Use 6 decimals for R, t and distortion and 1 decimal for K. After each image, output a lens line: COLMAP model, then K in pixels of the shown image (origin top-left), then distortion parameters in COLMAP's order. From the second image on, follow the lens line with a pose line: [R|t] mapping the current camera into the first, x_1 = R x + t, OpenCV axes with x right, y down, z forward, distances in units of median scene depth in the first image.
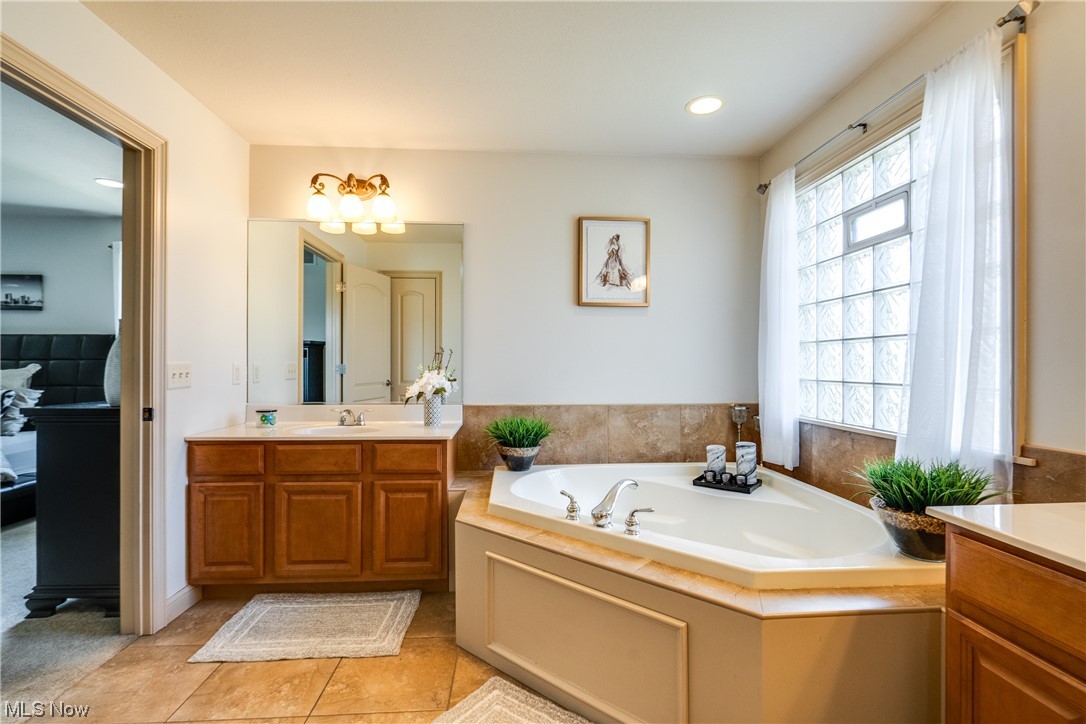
lens RADIAL K [[506.5, 0, 536.9], [0, 506.5, 363.0], [0, 0, 1]] dist [0.001264, -0.000189]
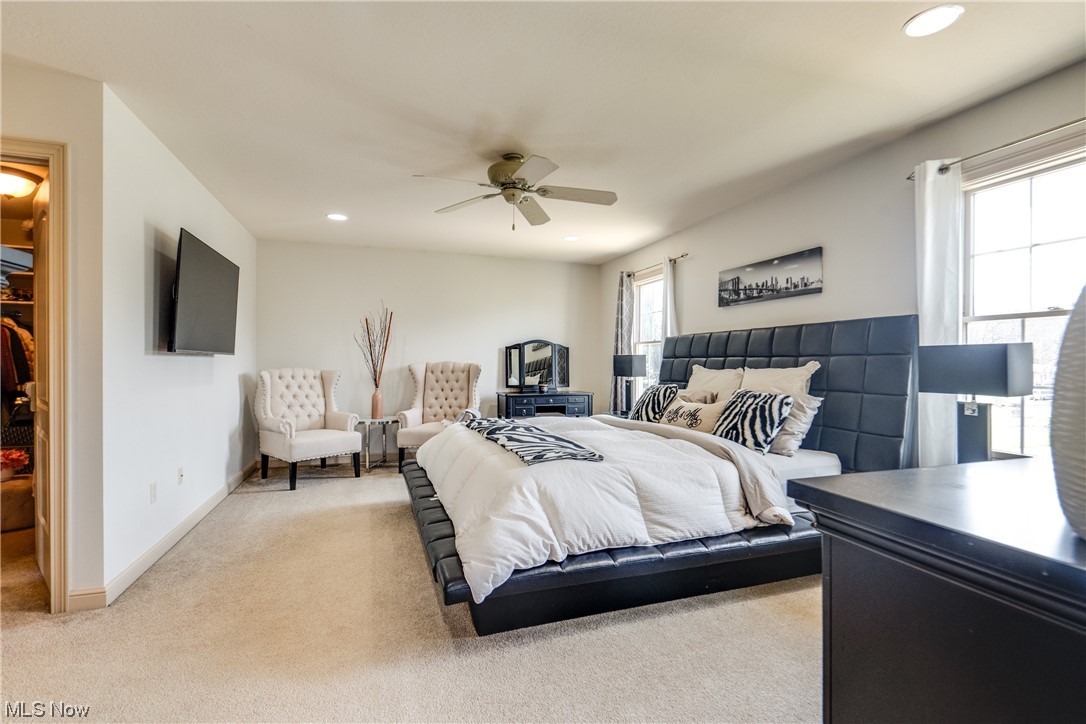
lens RADIAL K [[506.5, 0, 537.5], [0, 506.5, 359.7], [0, 0, 1]] dist [0.001264, -0.000189]
pose [[0.286126, 0.000425, -0.958192, -0.369710], [-0.000088, 1.000000, 0.000418, -0.001138], [0.958192, -0.000035, 0.286126, 0.373676]]
